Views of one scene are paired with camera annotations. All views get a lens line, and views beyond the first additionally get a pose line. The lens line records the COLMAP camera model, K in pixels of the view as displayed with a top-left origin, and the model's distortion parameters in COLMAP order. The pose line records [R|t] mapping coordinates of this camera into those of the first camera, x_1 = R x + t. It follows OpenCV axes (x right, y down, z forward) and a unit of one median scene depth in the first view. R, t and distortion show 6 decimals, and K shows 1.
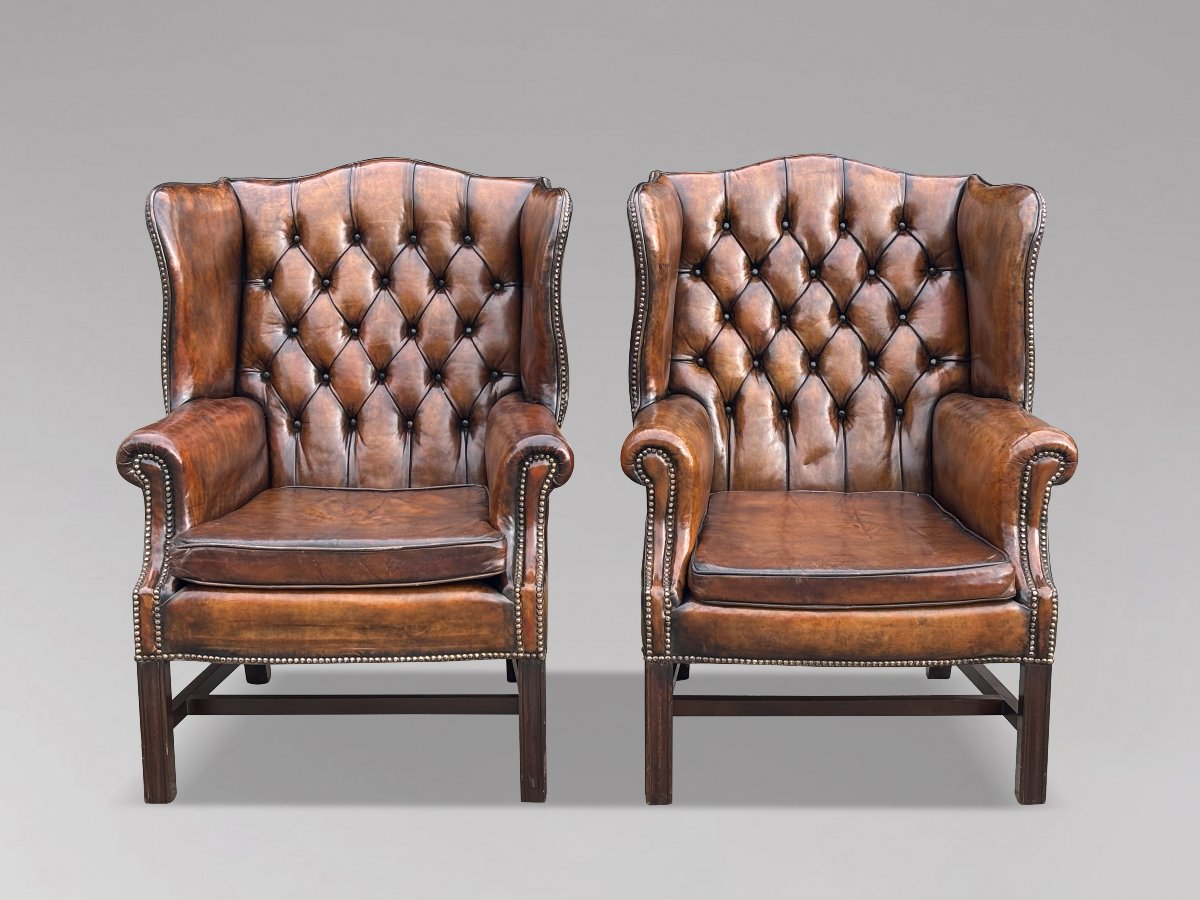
lens RADIAL K [[2164.7, 0, 609.6], [0, 2164.7, 403.7], [0, 0, 1]] dist [0.191702, 0.000000]
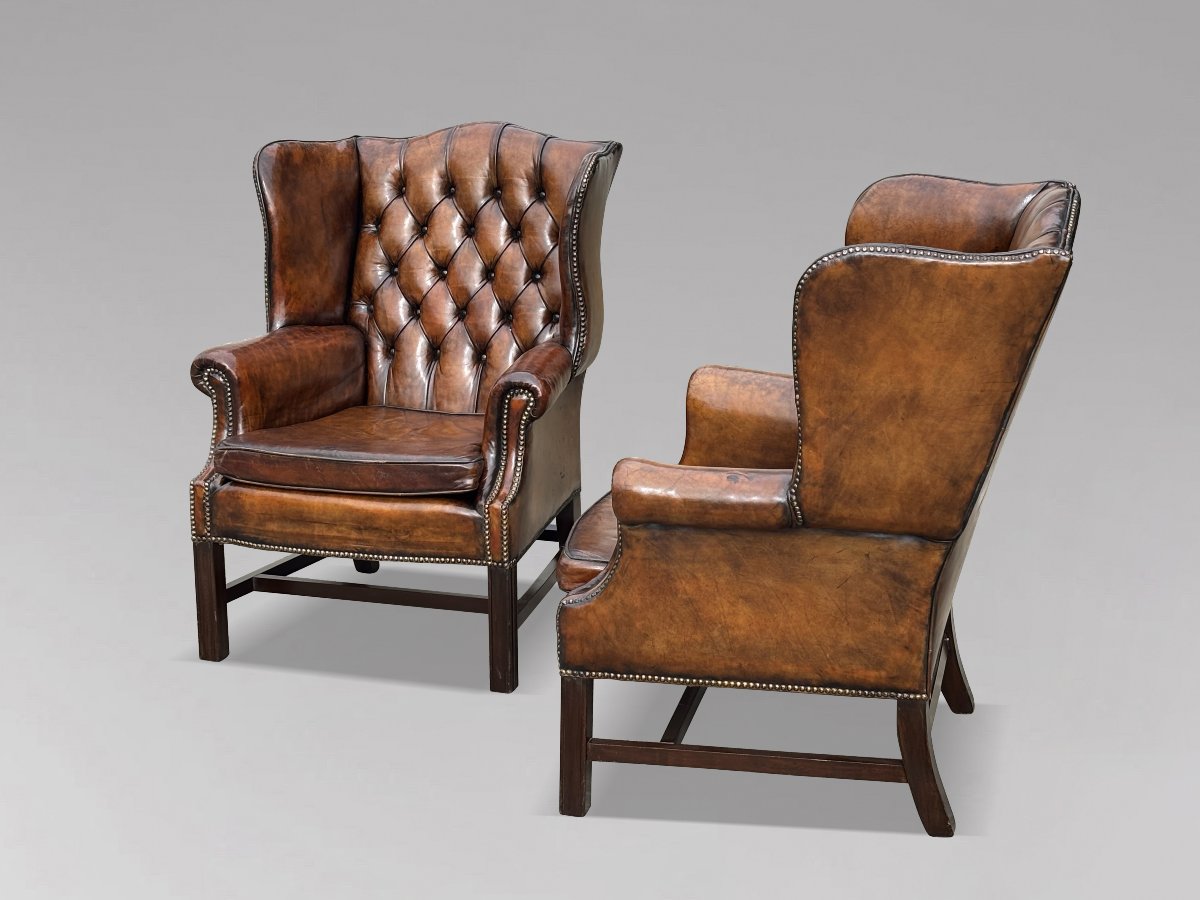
lens RADIAL K [[2130.6, 0, 598.9], [0, 2130.6, 423.6], [0, 0, 1]] dist [0.154768, 0.000000]
pose [[0.951126, 0.063651, -0.302171, 0.345211], [-0.051313, 0.997499, 0.048604, -0.014980], [0.304509, -0.030723, 0.952014, -0.050214]]
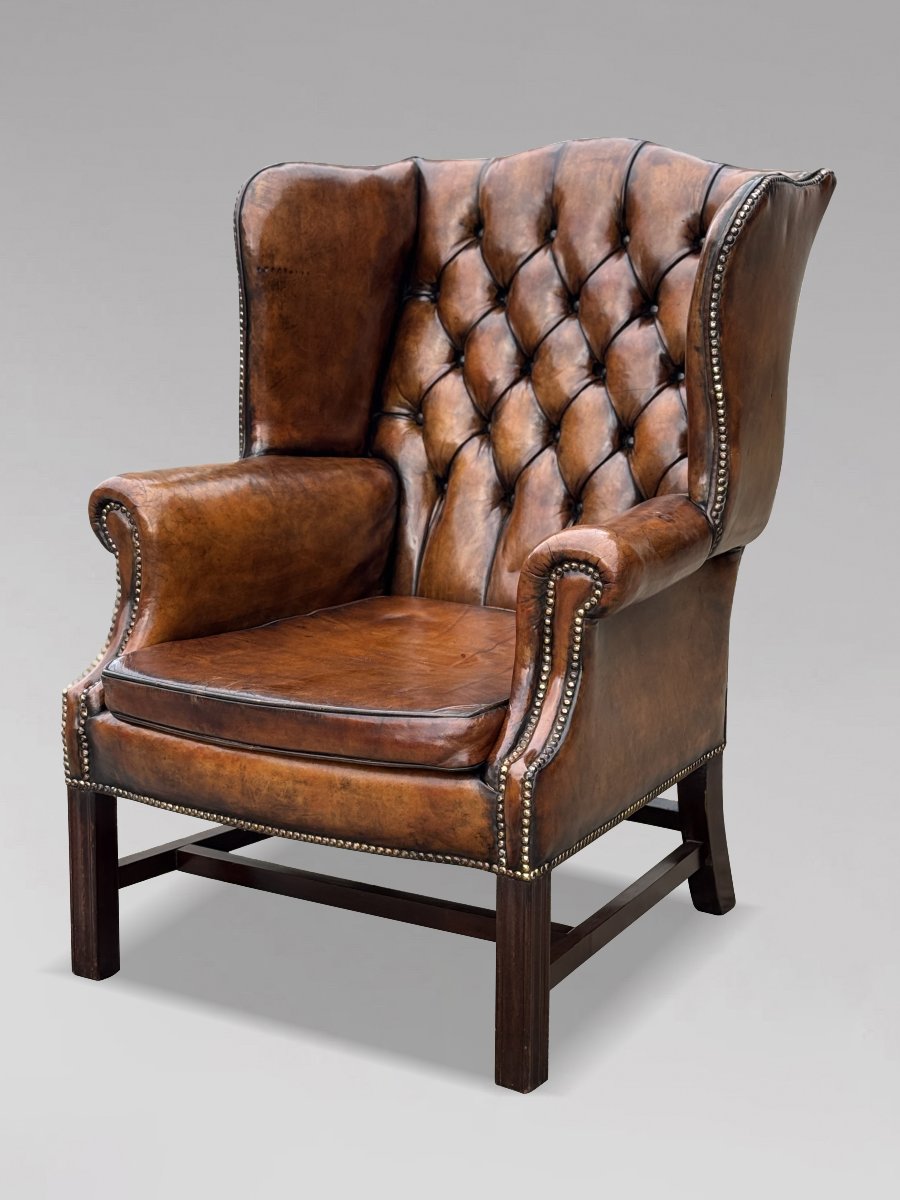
lens RADIAL K [[2310.3, 0, 455.3], [0, 2310.3, 658.3], [0, 0, 1]] dist [0.112794, 0.000000]
pose [[0.831198, 0.127768, -0.541097, 0.549841], [-0.108600, 0.991800, 0.067366, 0.007784], [0.545267, 0.002769, 0.838258, 0.401134]]
